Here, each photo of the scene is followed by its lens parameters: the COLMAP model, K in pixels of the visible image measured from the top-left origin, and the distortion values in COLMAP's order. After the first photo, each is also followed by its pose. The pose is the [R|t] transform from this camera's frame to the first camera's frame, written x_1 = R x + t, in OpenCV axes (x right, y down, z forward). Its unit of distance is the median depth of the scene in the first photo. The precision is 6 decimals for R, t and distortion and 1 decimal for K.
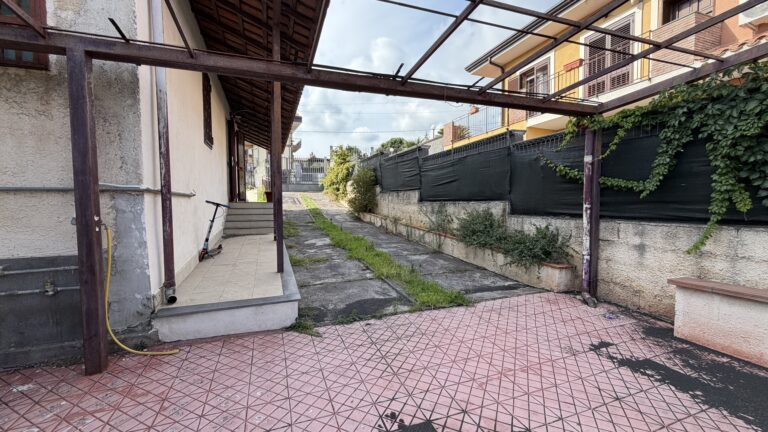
lens RADIAL K [[307.0, 0, 381.8], [0, 307.0, 217.5], [0, 0, 1]] dist [0.000301, 0.000148]
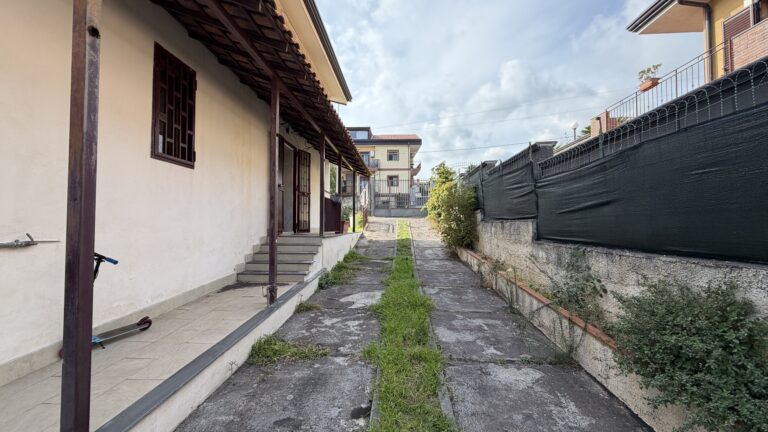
lens RADIAL K [[307.0, 0, 381.8], [0, 307.0, 217.5], [0, 0, 1]] dist [0.000301, 0.000148]
pose [[0.913975, -0.005758, -0.405729, 0.092651], [-0.023621, 0.997449, -0.067366, -0.048237], [0.405082, 0.071154, 0.911507, 0.363393]]
